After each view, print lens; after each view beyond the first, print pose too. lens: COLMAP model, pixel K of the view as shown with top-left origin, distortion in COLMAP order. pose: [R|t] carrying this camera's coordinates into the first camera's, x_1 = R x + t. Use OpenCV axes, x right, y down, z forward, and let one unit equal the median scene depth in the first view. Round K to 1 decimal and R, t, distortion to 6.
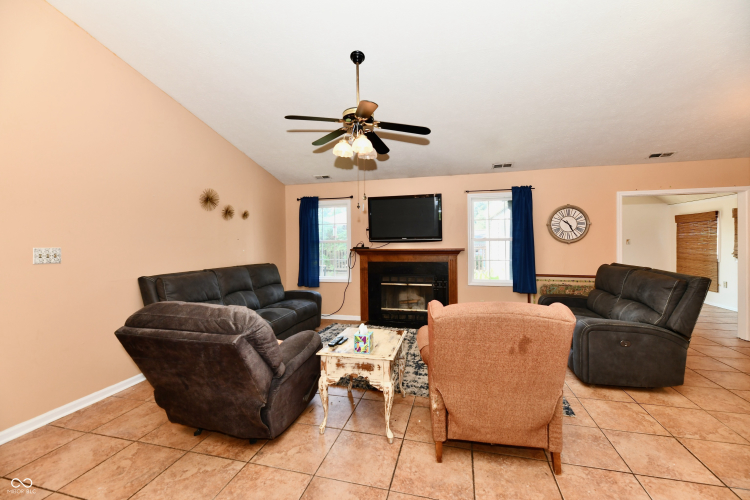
lens RADIAL K [[307.9, 0, 379.2], [0, 307.9, 241.3], [0, 0, 1]] dist [-0.000673, -0.002798]
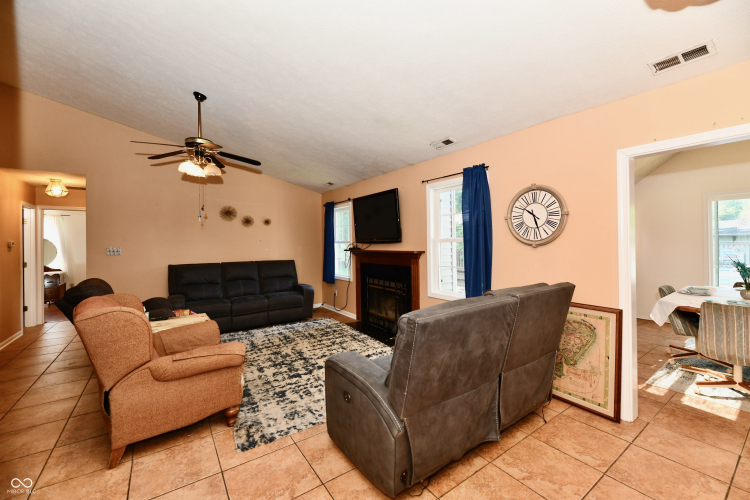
lens RADIAL K [[307.9, 0, 379.2], [0, 307.9, 241.3], [0, 0, 1]] dist [-0.000673, -0.002798]
pose [[0.764827, -0.000567, -0.644235, 0.777386], [0.004880, 0.999976, 0.004914, -0.008357], [0.644217, -0.006902, 0.764812, 0.316303]]
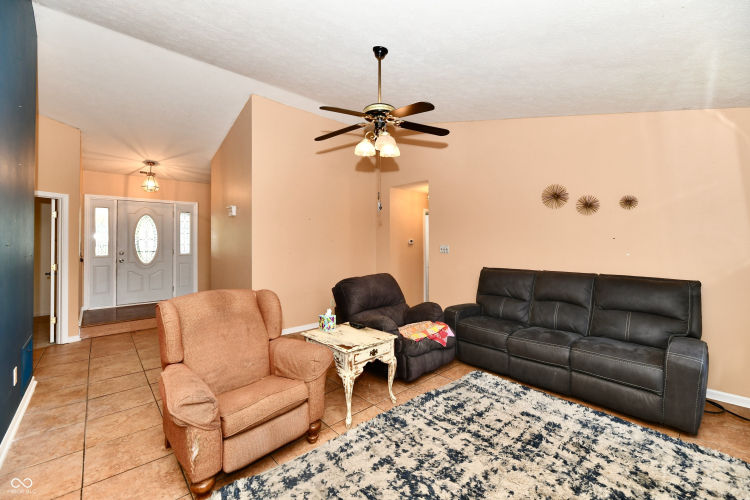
lens RADIAL K [[307.9, 0, 379.2], [0, 307.9, 241.3], [0, 0, 1]] dist [-0.000673, -0.002798]
pose [[-0.540621, 0.003093, -0.841260, 0.444672], [0.008325, 0.999964, -0.001674, -0.002780], [0.841225, -0.007909, -0.540628, 0.918008]]
